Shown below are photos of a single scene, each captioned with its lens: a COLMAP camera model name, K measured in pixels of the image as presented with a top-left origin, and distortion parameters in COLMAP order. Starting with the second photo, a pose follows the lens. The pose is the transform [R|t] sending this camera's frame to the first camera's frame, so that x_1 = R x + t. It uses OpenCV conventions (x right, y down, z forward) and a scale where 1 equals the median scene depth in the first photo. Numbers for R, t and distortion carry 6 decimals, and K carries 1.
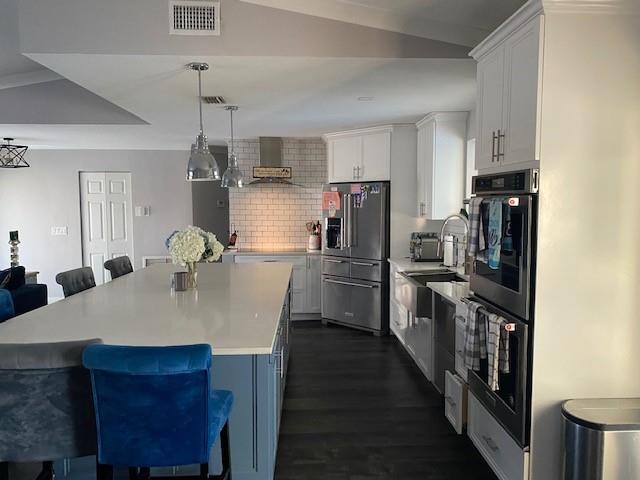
lens RADIAL K [[497.3, 0, 327.3], [0, 497.3, 240.3], [0, 0, 1]] dist [0.002832, -0.019860]
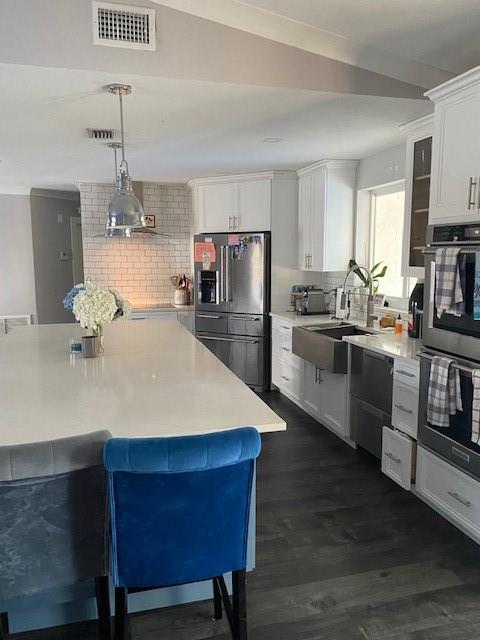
lens RADIAL K [[497.3, 0, 236.7], [0, 497.3, 321.2], [0, 0, 1]] dist [0.002832, -0.019860]
pose [[0.976349, -0.030745, 0.214002, -0.252140], [0.018481, 0.998082, 0.059077, -0.007893], [-0.215408, -0.053725, 0.975045, 0.126311]]
